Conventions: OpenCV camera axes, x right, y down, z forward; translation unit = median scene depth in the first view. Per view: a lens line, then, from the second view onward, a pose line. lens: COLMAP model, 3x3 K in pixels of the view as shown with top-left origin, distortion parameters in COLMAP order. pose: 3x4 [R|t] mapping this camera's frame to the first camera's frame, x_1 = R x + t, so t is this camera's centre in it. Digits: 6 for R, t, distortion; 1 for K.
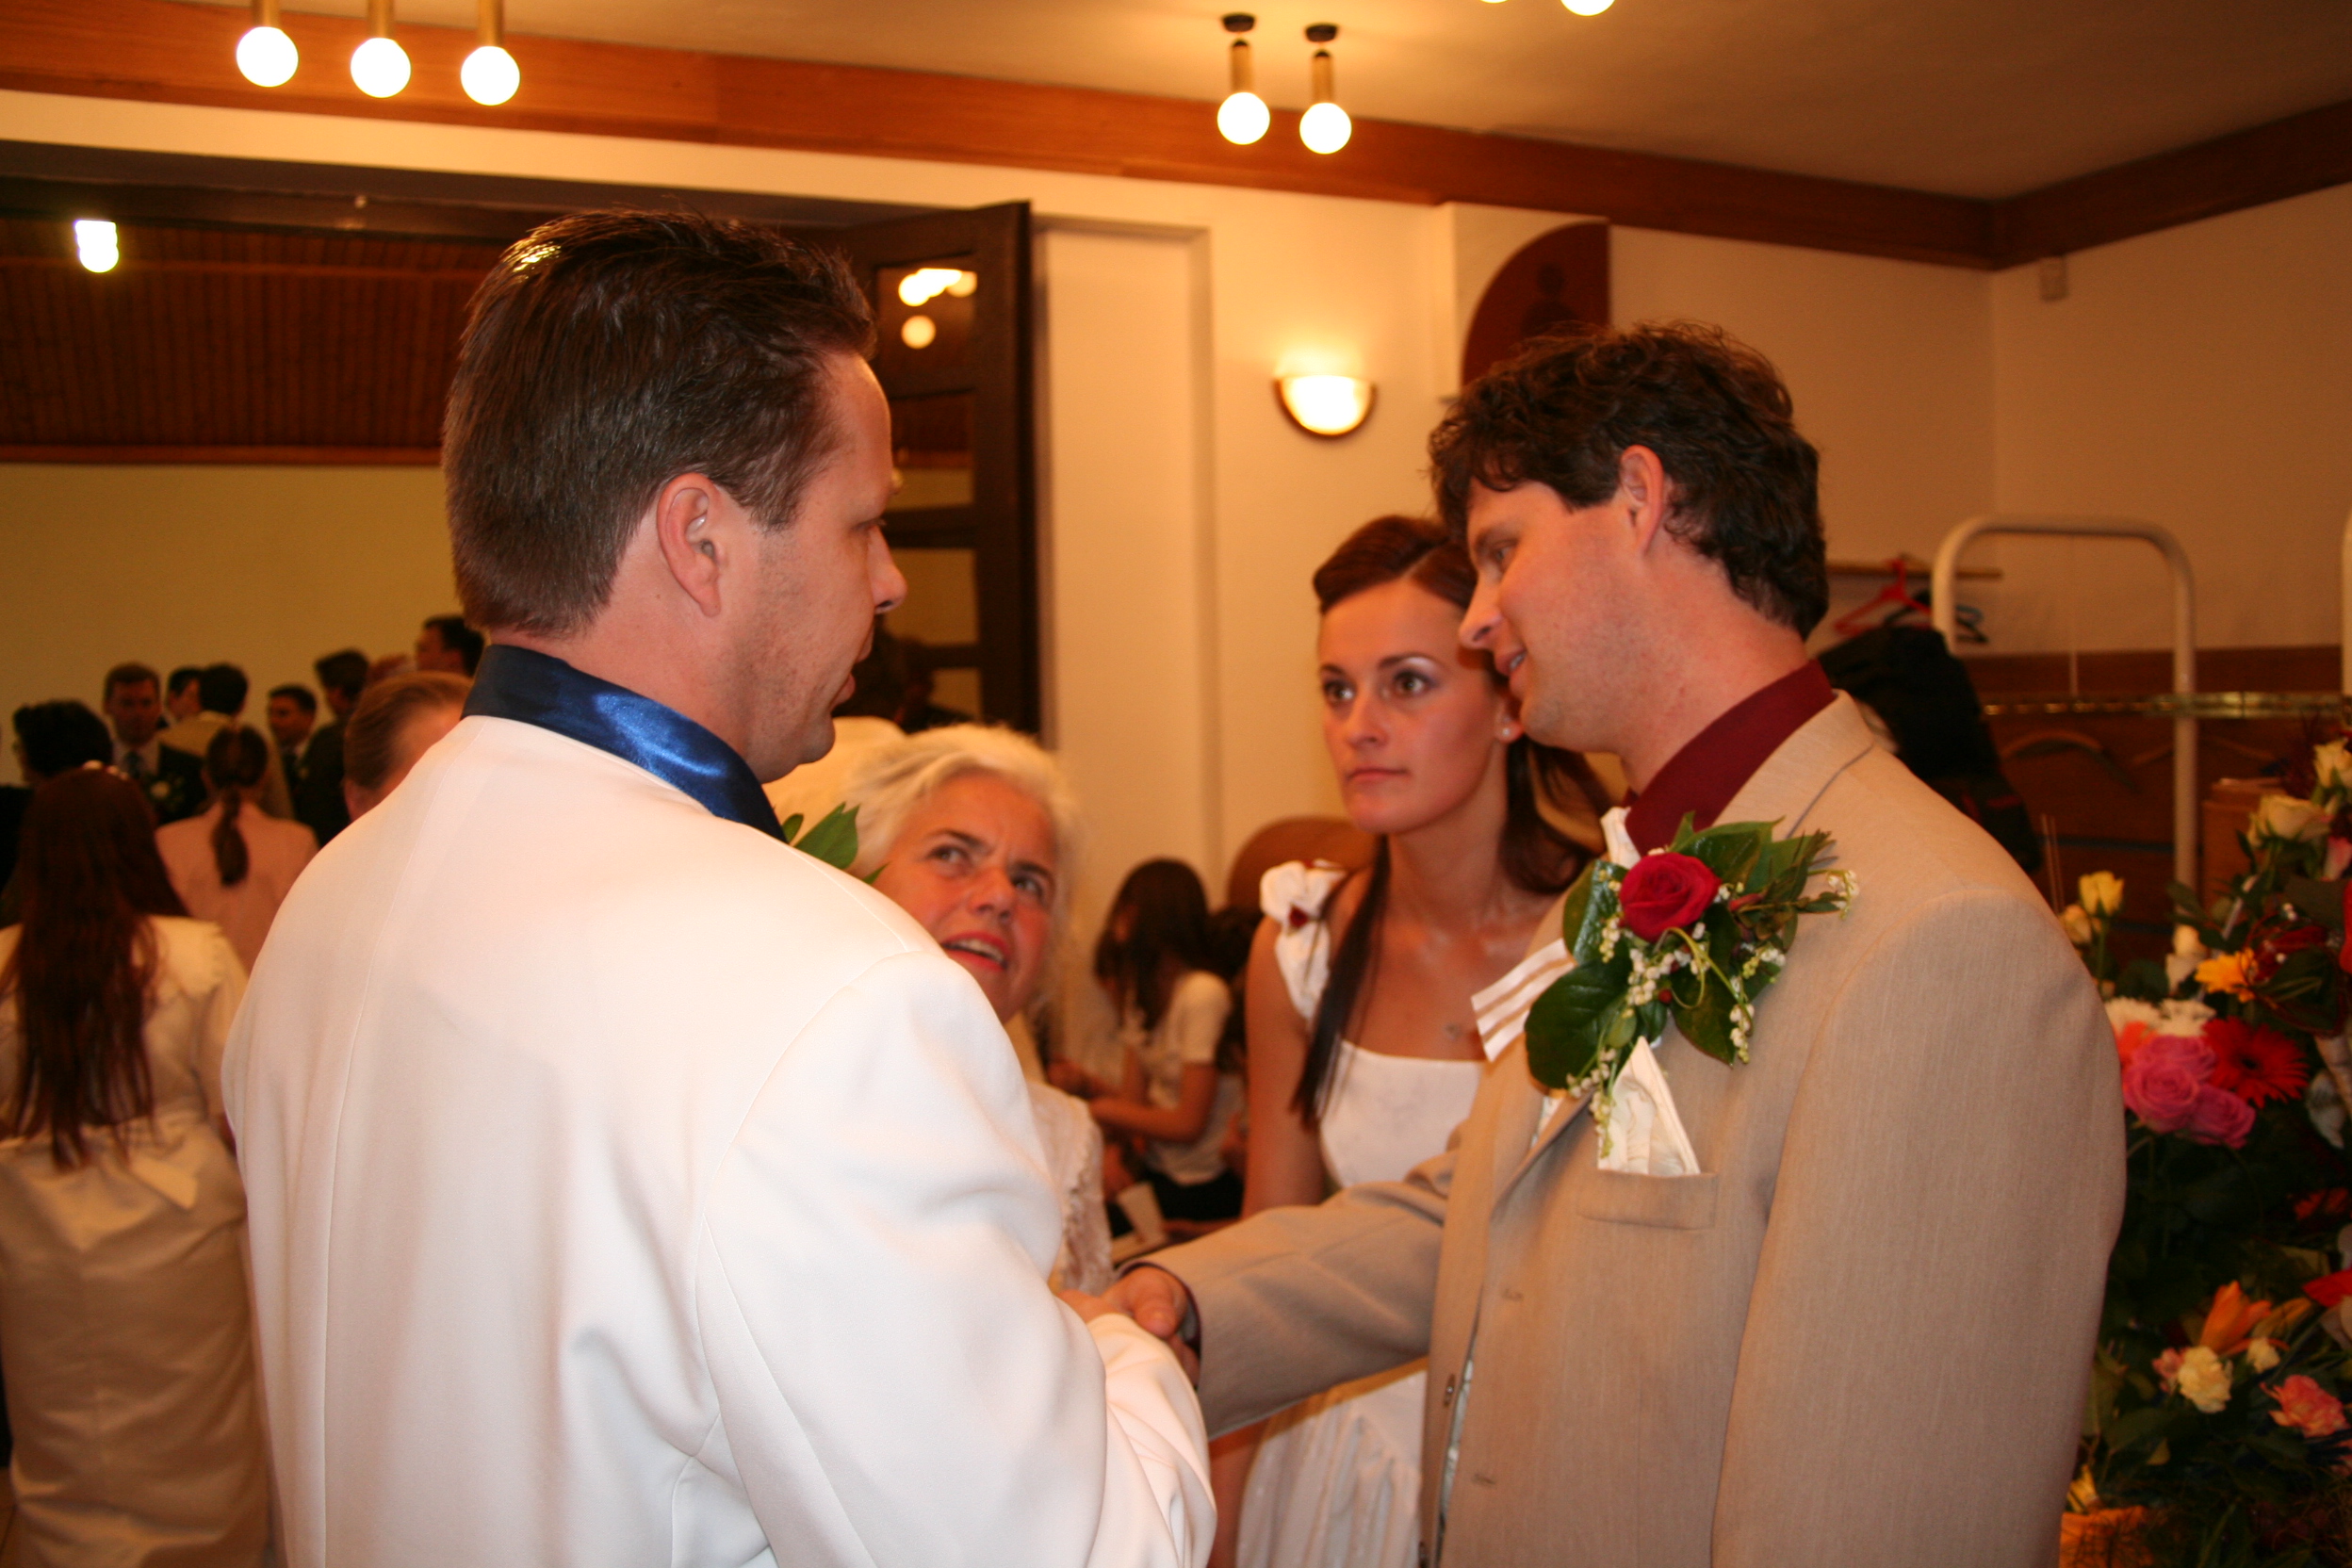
lens RADIAL K [[2089.1, 0, 1176.0], [0, 2089.1, 784.0], [0, 0, 1]] dist [-0.156459, 0.131965]
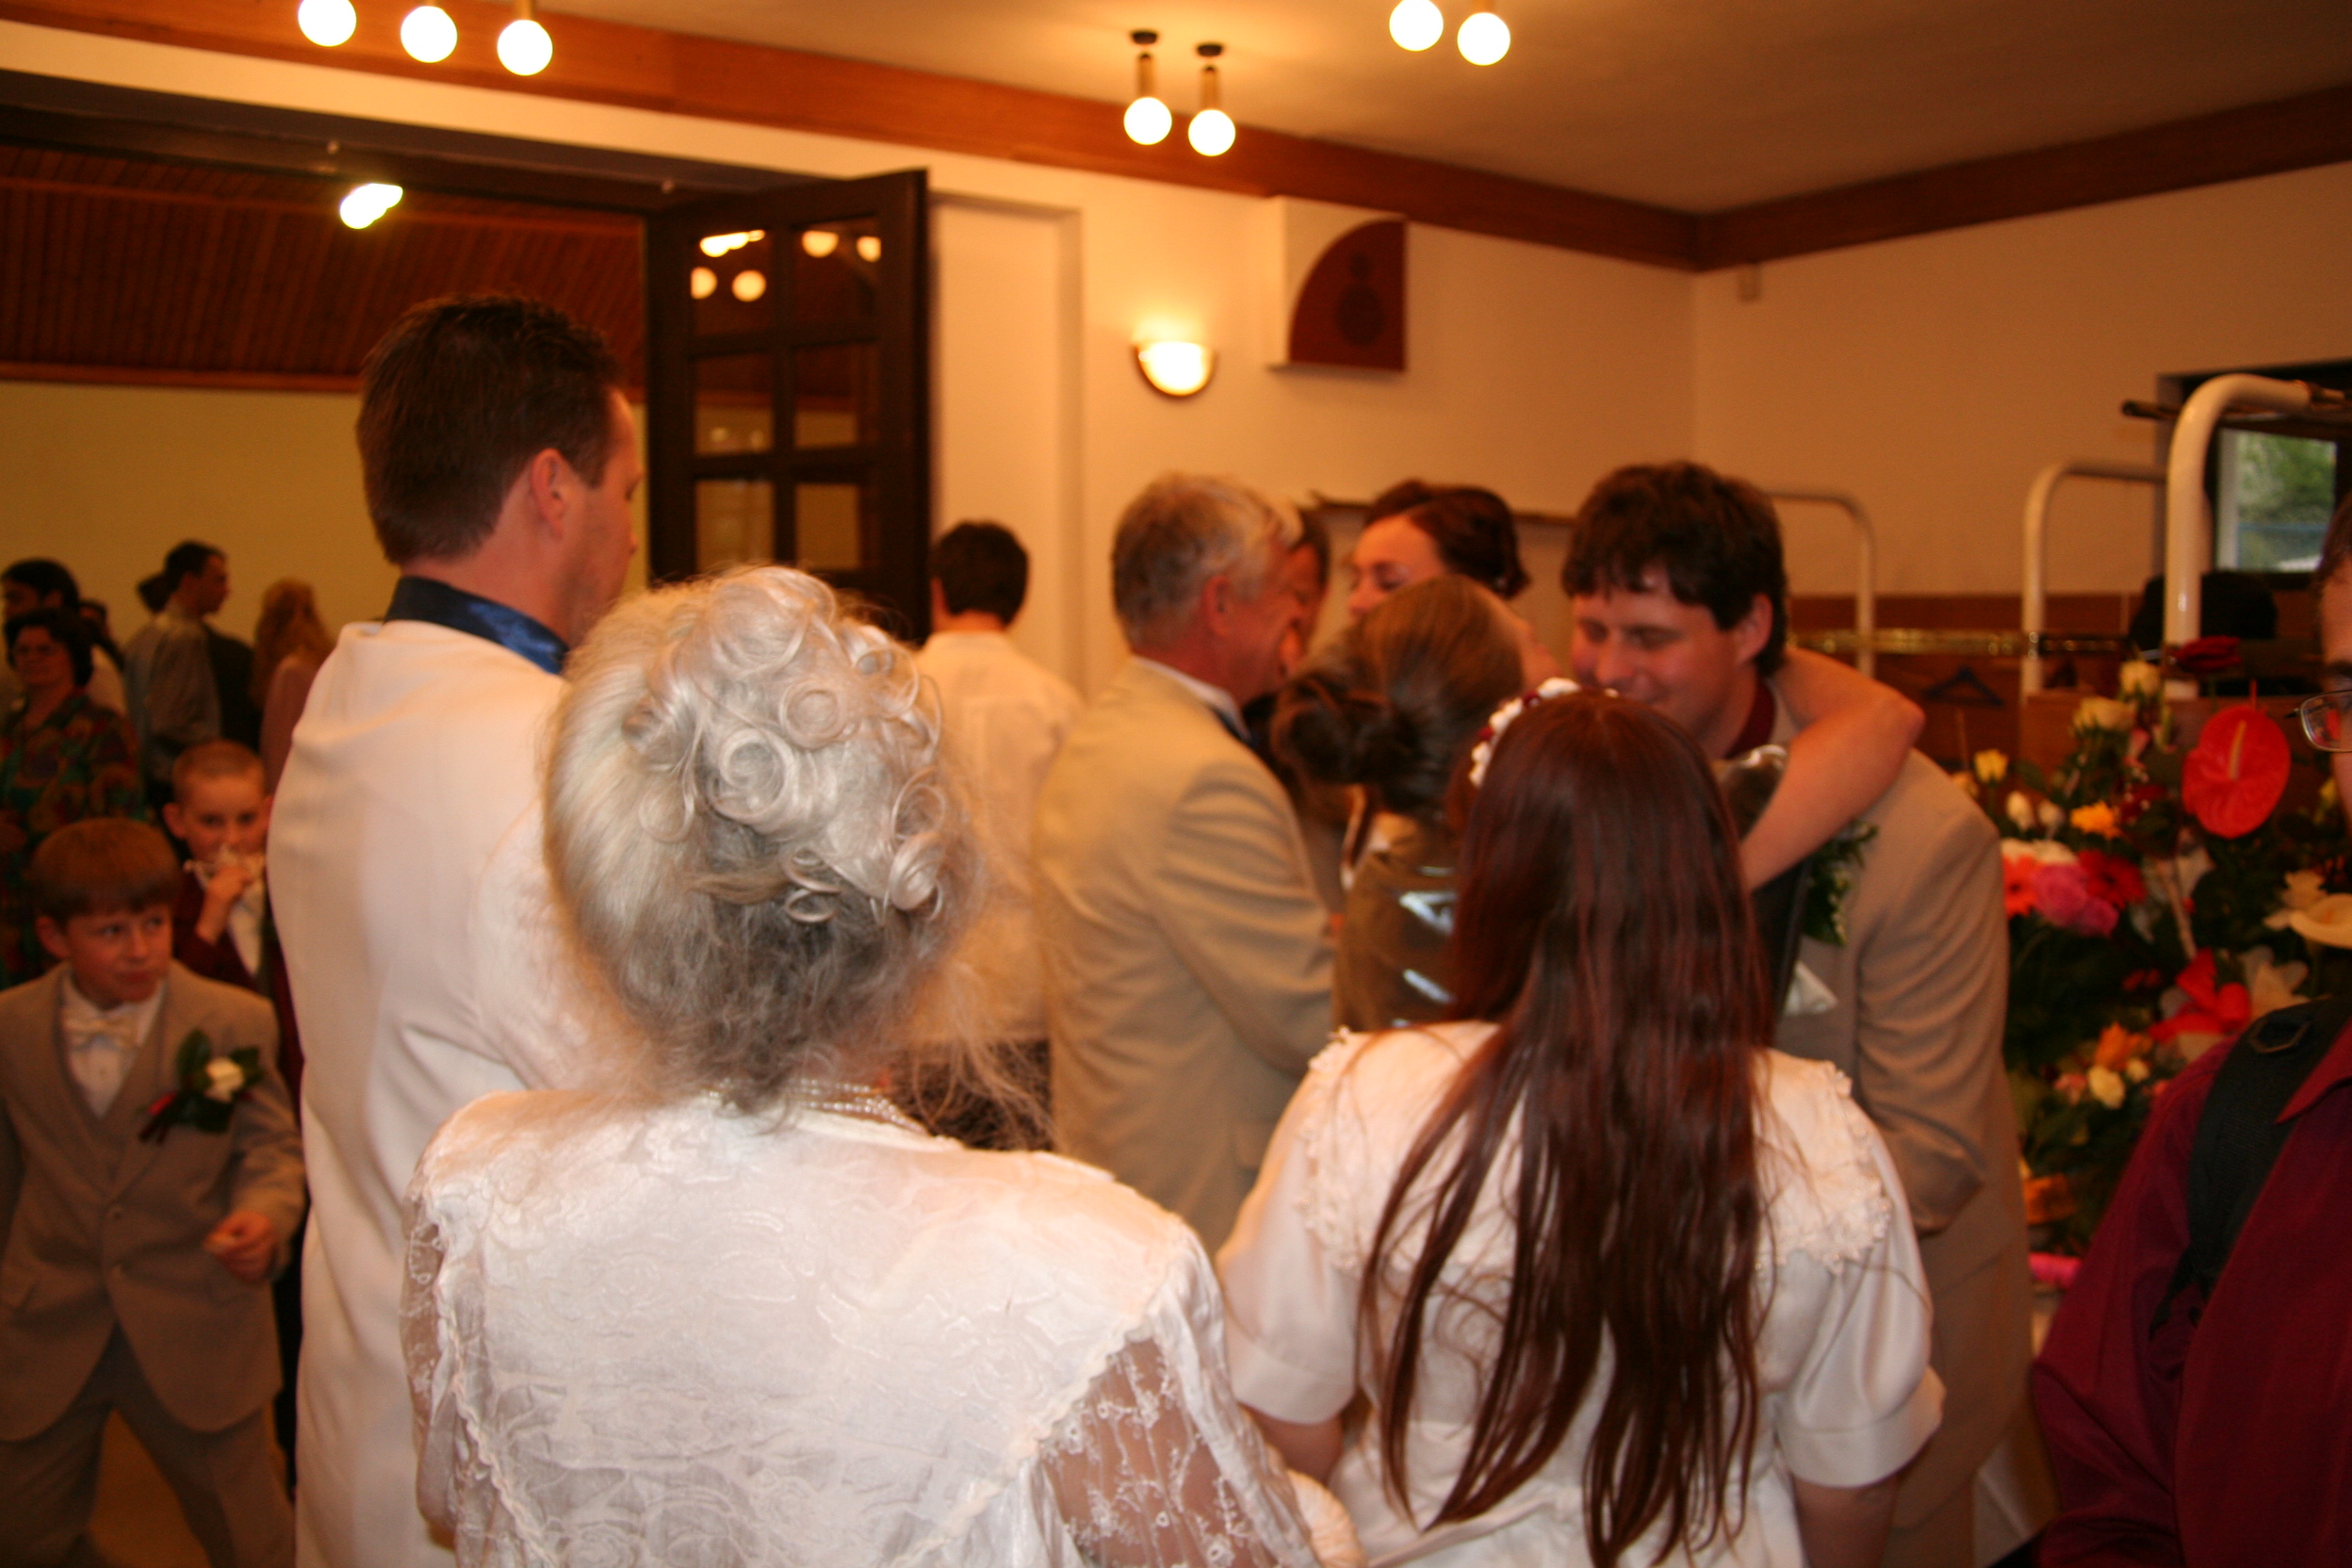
lens RADIAL K [[1975.9, 0, 1176.0], [0, 1975.9, 784.0], [0, 0, 1]] dist [-0.155216, 0.134308]
pose [[0.980940, -0.000430, 0.194309, -0.148607], [-0.006865, 0.999297, 0.036869, 0.008727], [-0.194188, -0.037500, 0.980247, -0.083154]]
